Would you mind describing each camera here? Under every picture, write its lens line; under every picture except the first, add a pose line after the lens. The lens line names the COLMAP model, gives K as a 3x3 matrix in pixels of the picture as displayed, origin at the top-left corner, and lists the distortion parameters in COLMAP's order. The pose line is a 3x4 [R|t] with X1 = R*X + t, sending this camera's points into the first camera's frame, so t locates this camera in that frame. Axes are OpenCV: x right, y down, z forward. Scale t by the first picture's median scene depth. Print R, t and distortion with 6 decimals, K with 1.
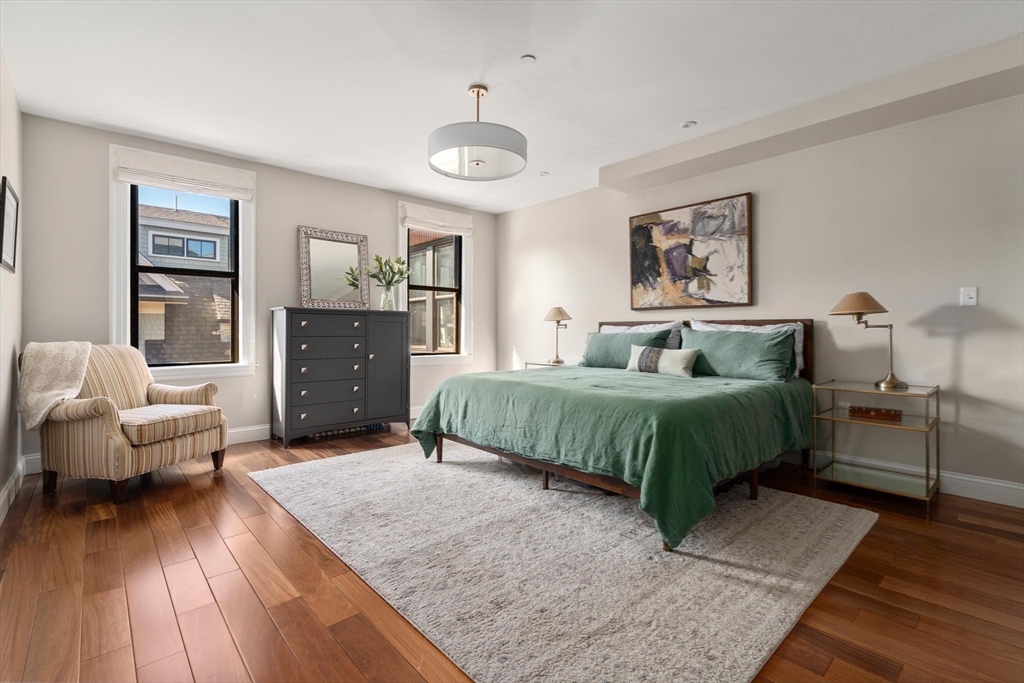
lens RADIAL K [[462.5, 0, 504.9], [0, 462.5, 337.9], [0, 0, 1]] dist [-0.015774, -0.000067]
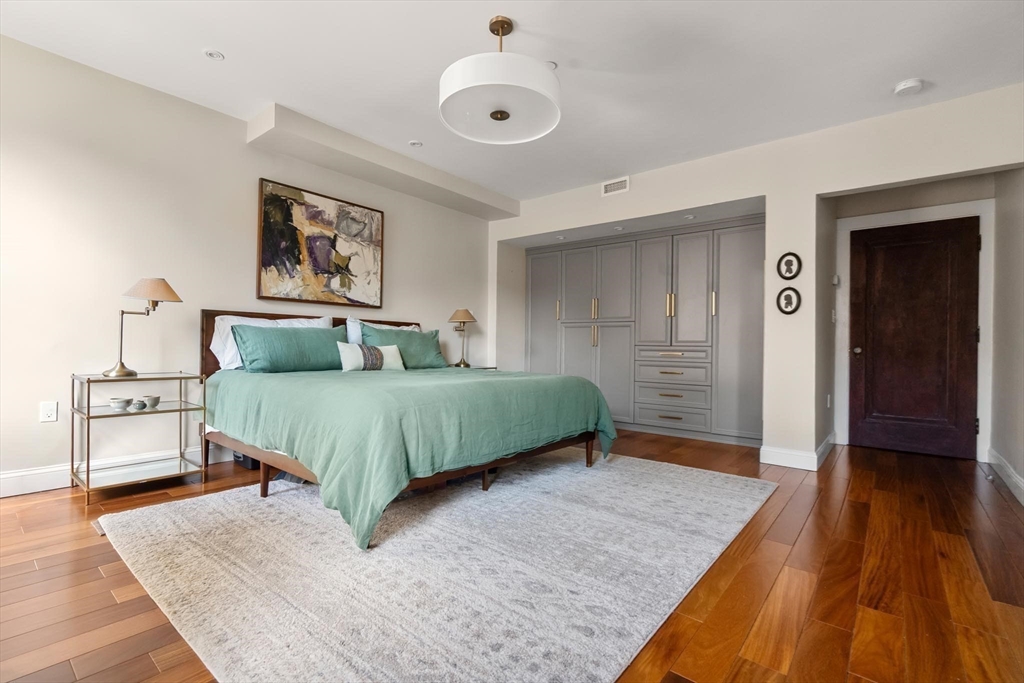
lens RADIAL K [[462.5, 0, 507.1], [0, 462.5, 346.0], [0, 0, 1]] dist [-0.015774, -0.000067]
pose [[-0.144640, 0.000844, 0.989484, -0.609441], [0.000440, 1.000000, -0.000788, 0.023082], [-0.989484, 0.000322, -0.144640, 0.777264]]
